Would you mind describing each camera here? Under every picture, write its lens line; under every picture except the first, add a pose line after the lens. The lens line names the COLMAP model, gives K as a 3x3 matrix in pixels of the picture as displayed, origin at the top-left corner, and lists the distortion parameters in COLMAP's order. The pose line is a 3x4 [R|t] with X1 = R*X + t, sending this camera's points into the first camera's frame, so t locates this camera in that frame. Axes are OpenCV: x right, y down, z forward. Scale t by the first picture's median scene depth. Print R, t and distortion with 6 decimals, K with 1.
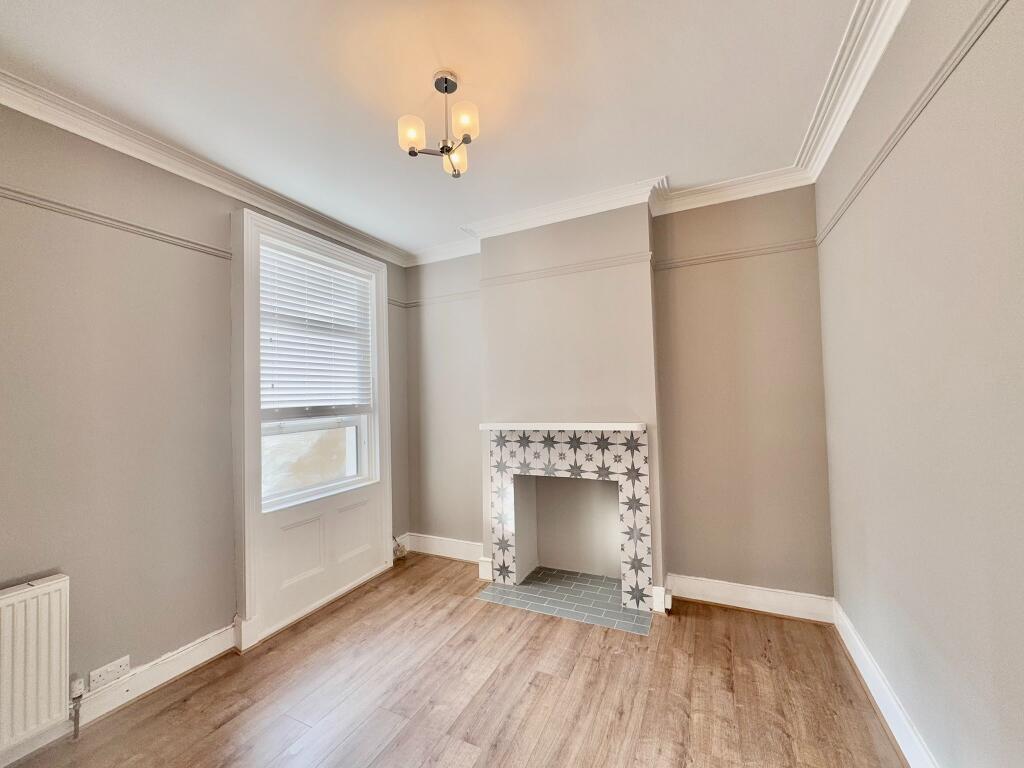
lens RADIAL K [[405.7, 0, 512.0], [0, 405.7, 384.0], [0, 0, 1]] dist [-0.007525, 0.000231]
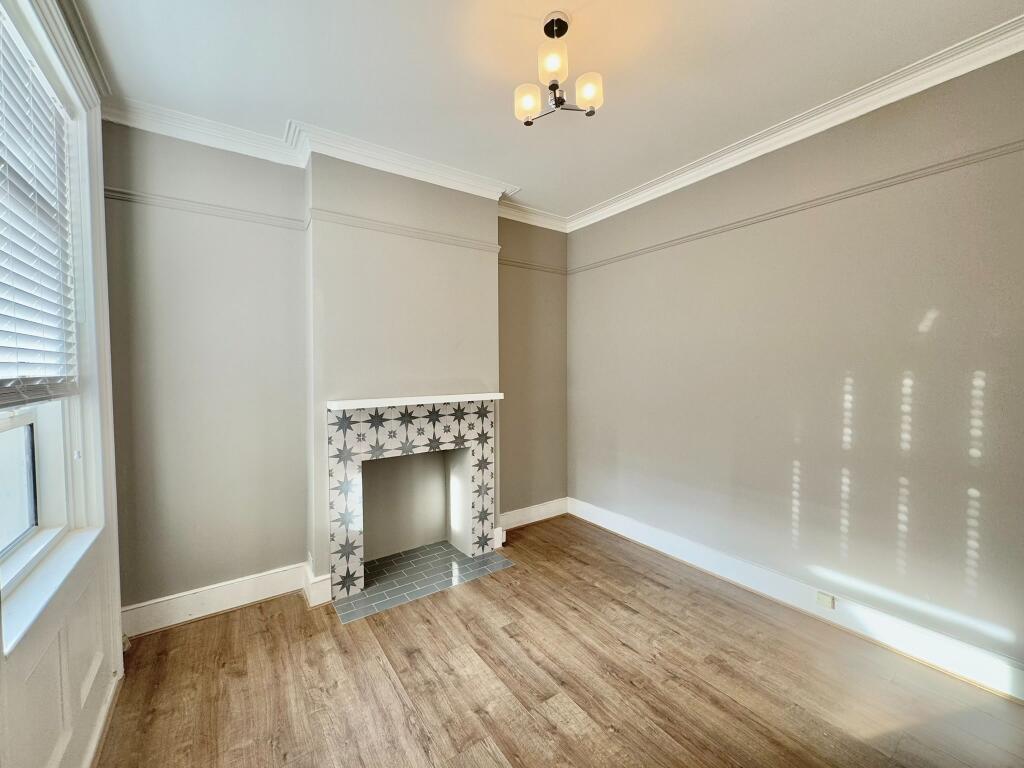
lens RADIAL K [[405.7, 0, 512.0], [0, 405.7, 384.0], [0, 0, 1]] dist [-0.007525, 0.000231]
pose [[0.487709, -0.008920, 0.872961, -0.625126], [-0.030981, 0.999141, 0.027518, 0.034797], [-0.872456, -0.040466, 0.487014, 0.363844]]
